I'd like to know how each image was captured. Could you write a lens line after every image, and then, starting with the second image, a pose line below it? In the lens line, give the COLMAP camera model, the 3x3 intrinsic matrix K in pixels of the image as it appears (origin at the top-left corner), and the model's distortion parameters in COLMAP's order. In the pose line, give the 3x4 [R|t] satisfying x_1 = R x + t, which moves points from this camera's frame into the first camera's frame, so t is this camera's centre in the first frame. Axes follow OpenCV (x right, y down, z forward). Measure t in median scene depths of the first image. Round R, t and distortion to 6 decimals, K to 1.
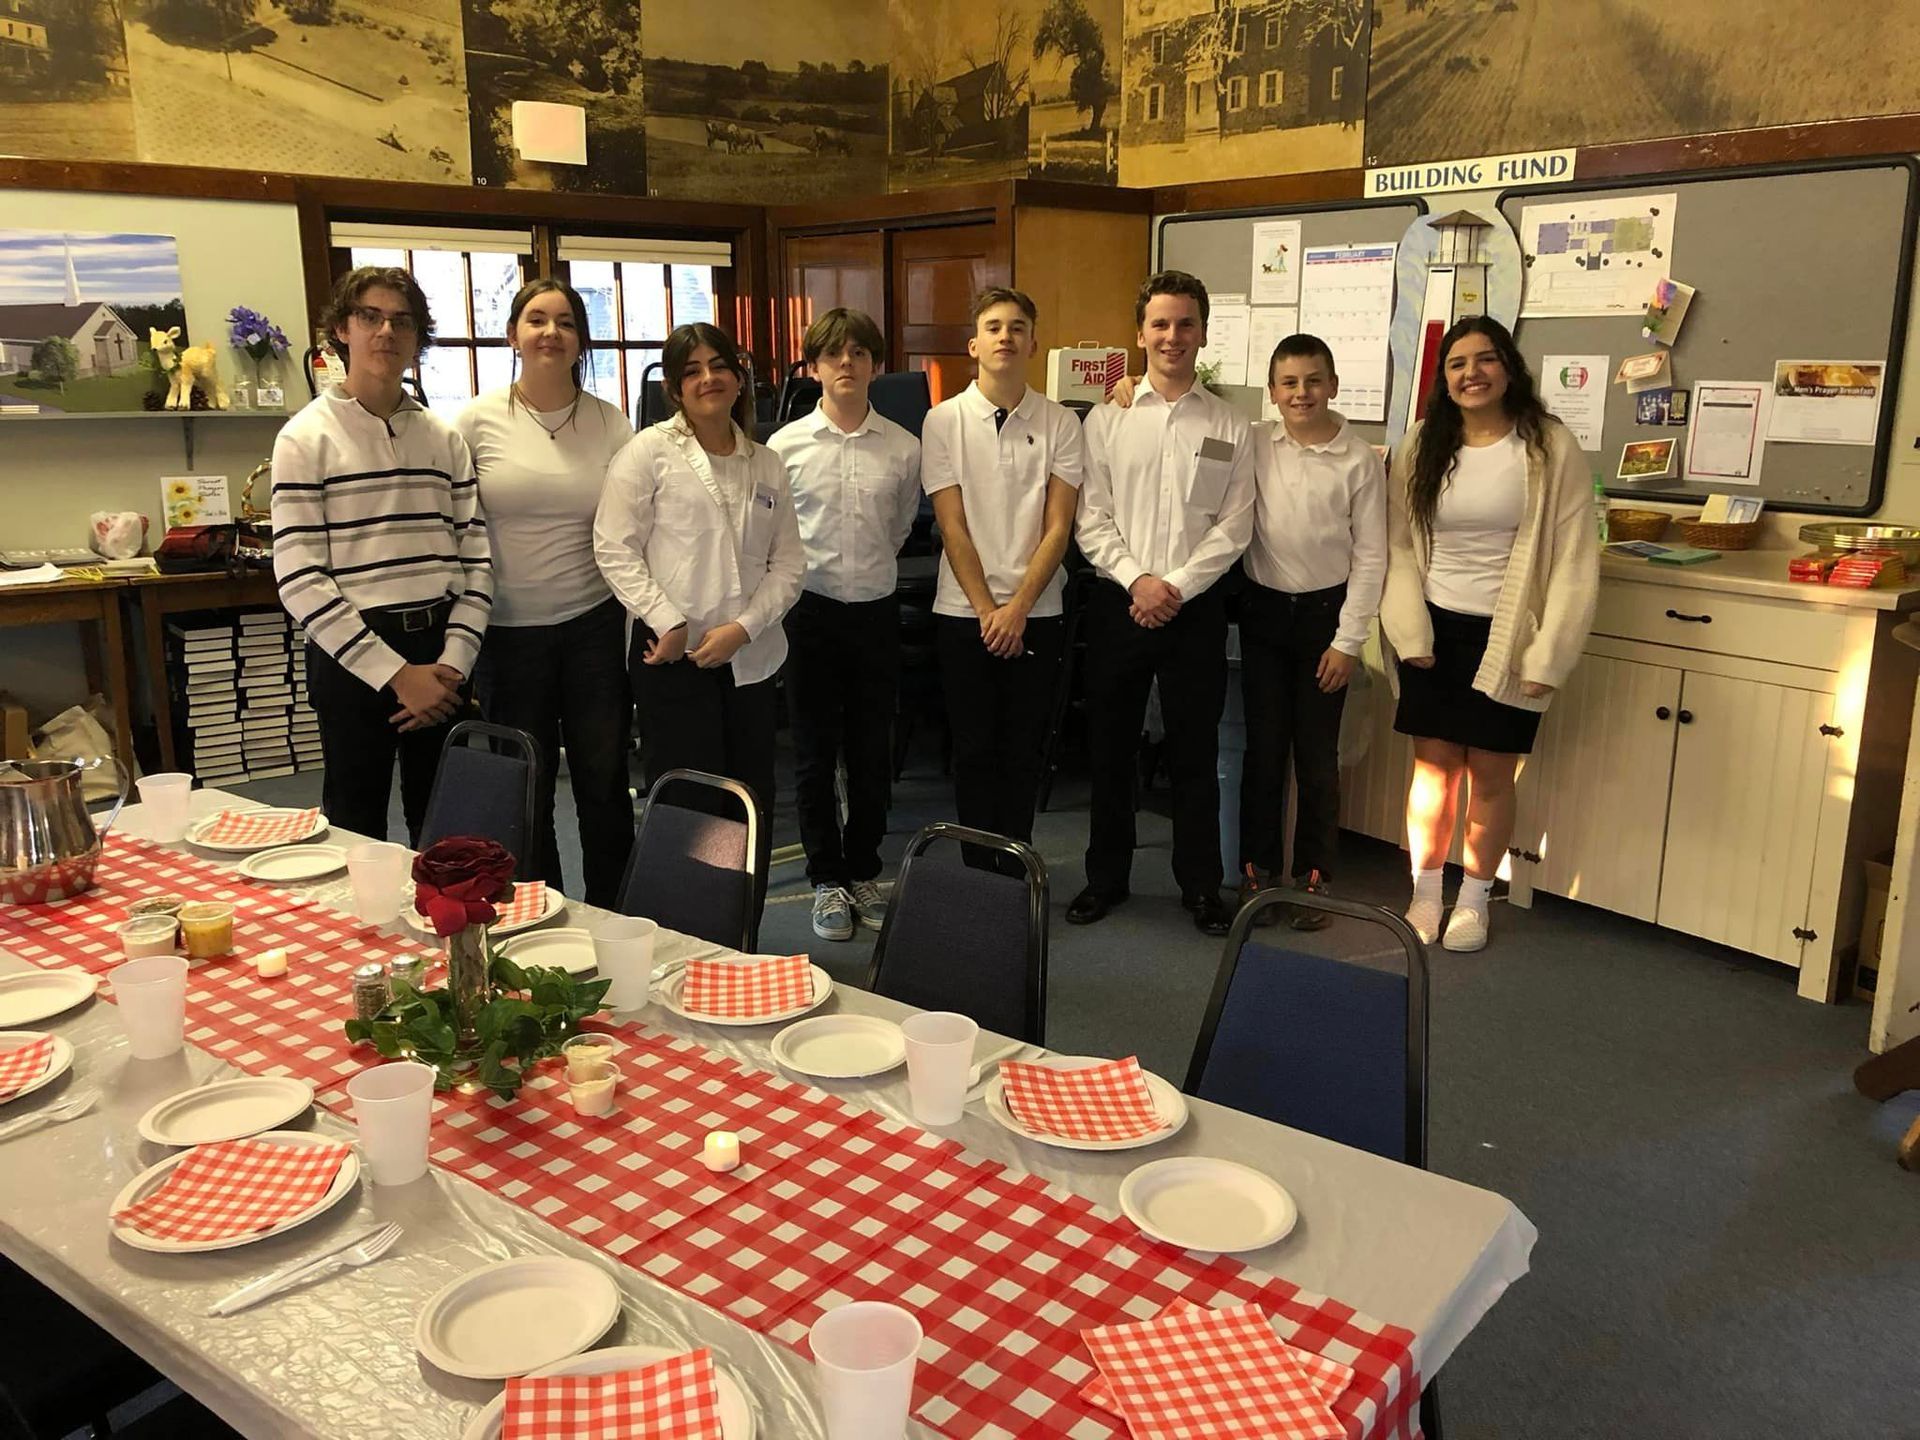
lens RADIAL K [[1597.4, 0, 960.0], [0, 1597.4, 720.0], [0, 0, 1]] dist [-0.070495, 0.138322]
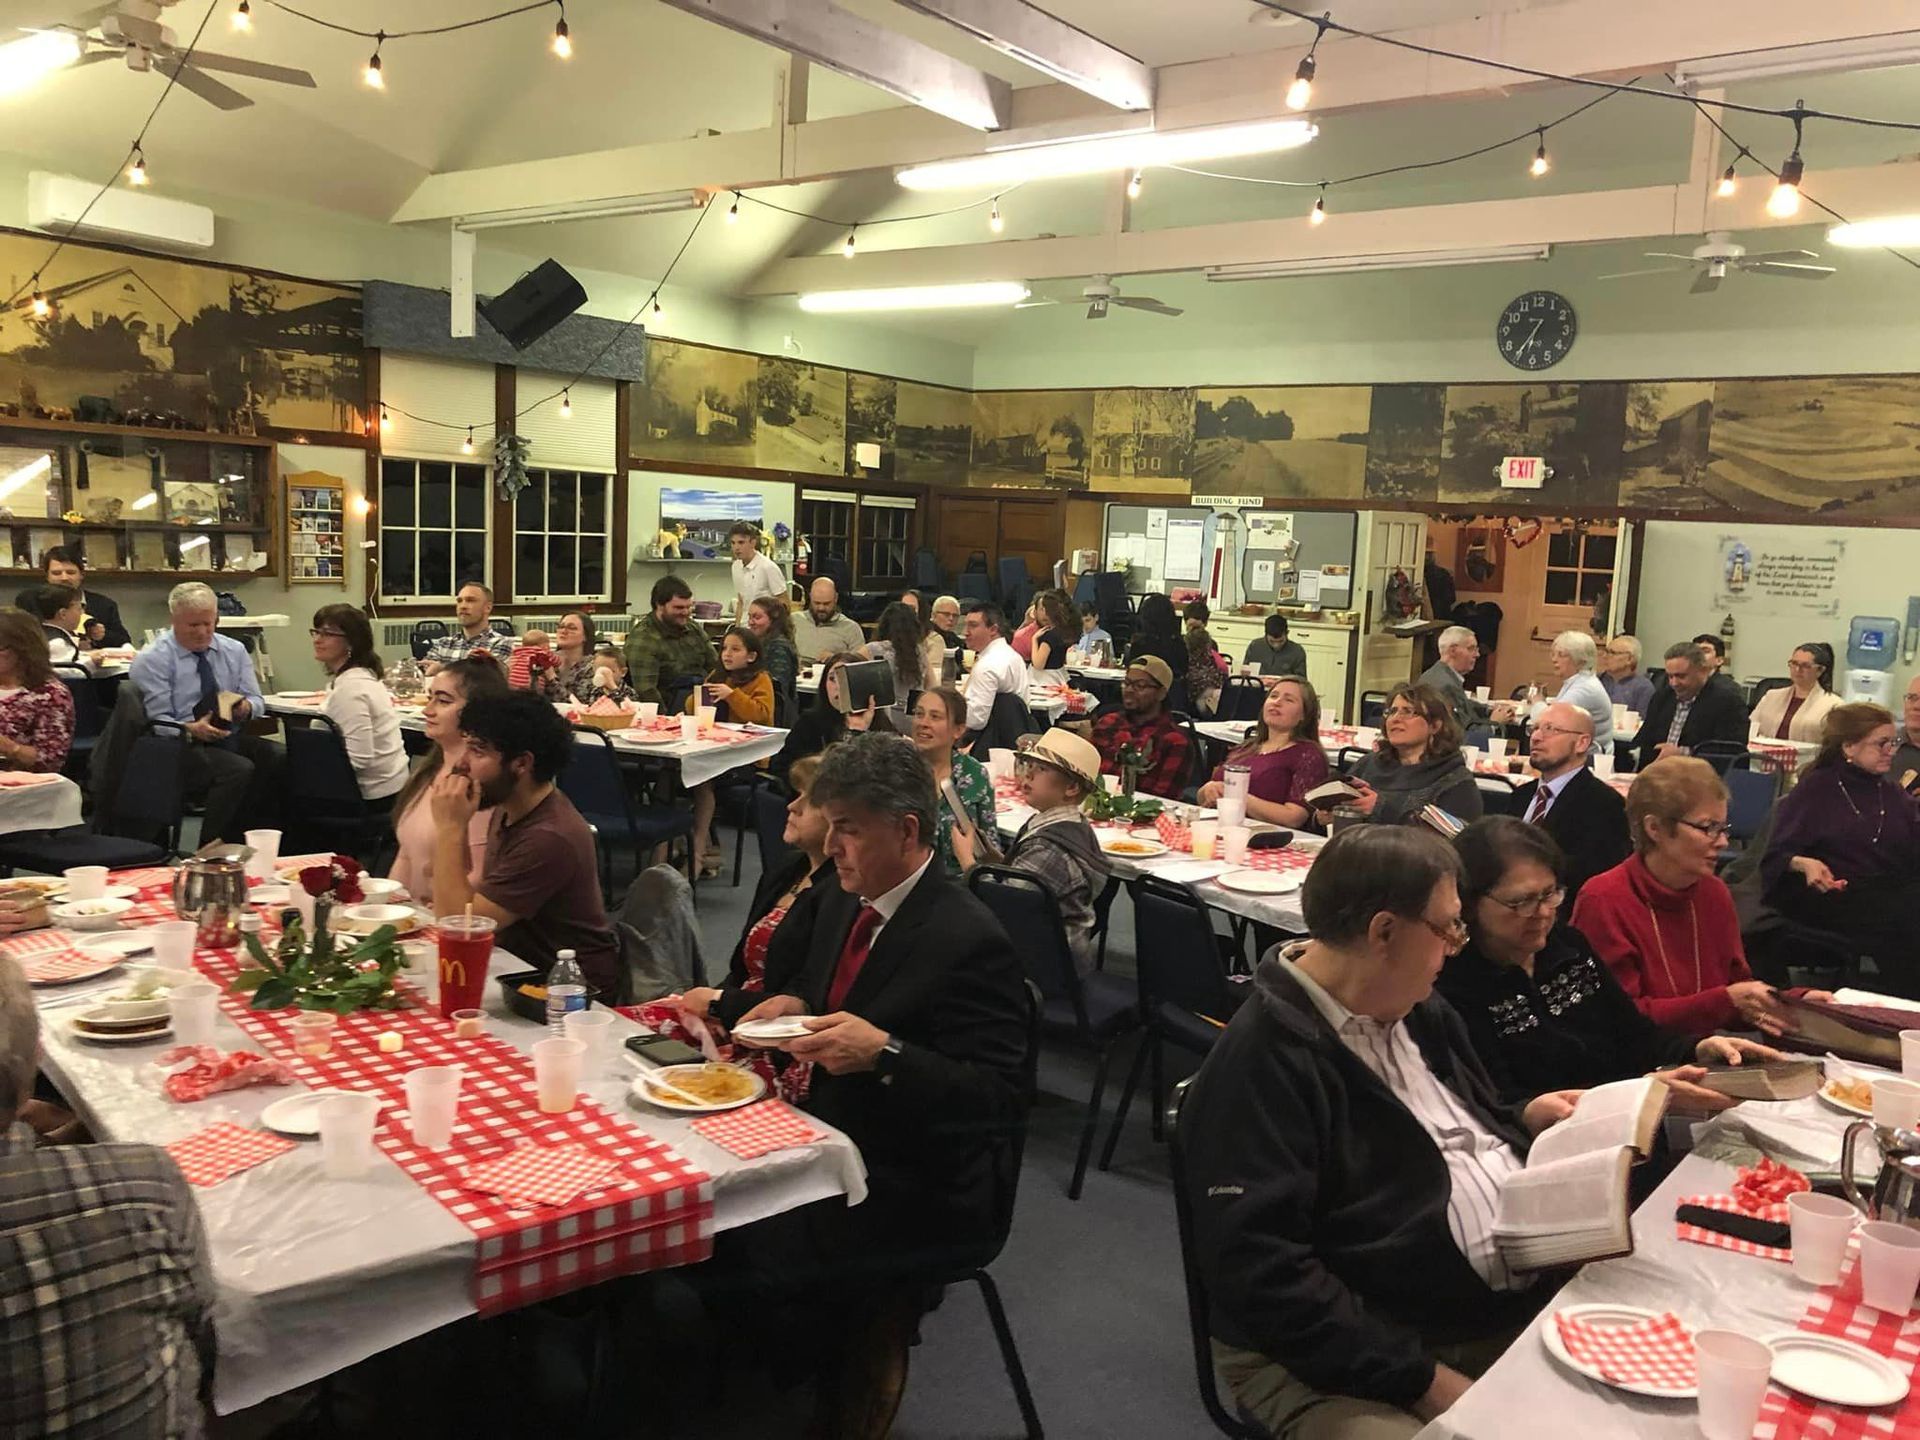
lens RADIAL K [[1629.5, 0, 960.0], [0, 1629.5, 720.0], [0, 0, 1]] dist [0.074718, -0.005504]
pose [[0.971091, 0.020330, 0.237843, -0.793118], [0.007743, 0.993160, -0.116504, 0.376547], [-0.238585, 0.114977, 0.964291, -1.605859]]
